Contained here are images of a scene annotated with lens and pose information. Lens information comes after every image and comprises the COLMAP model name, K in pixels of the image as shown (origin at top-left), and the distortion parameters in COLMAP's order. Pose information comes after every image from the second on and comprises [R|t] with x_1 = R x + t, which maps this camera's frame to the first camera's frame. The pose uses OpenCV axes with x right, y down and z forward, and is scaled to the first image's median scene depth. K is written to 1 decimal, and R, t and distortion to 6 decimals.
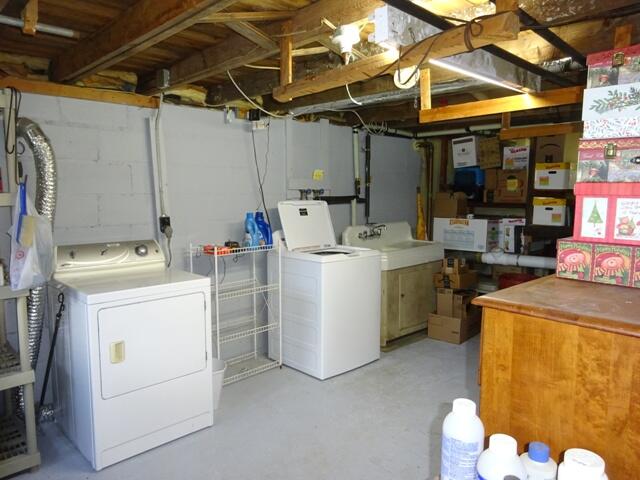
lens RADIAL K [[470.7, 0, 319.7], [0, 470.7, 241.4], [0, 0, 1]] dist [-0.003294, 0.002313]
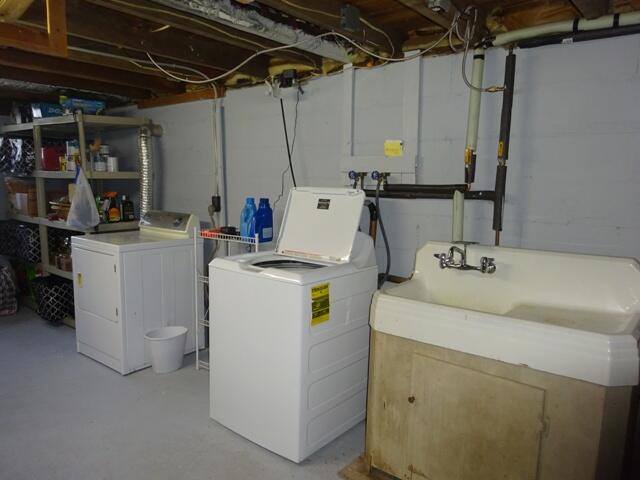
lens RADIAL K [[470.7, 0, 319.9], [0, 470.7, 238.9], [0, 0, 1]] dist [-0.003294, 0.002313]
pose [[0.135342, 0.131781, -0.981996, 0.563169], [-0.126253, 0.985330, 0.114828, -0.078406], [0.982722, 0.108439, 0.149994, 0.777401]]
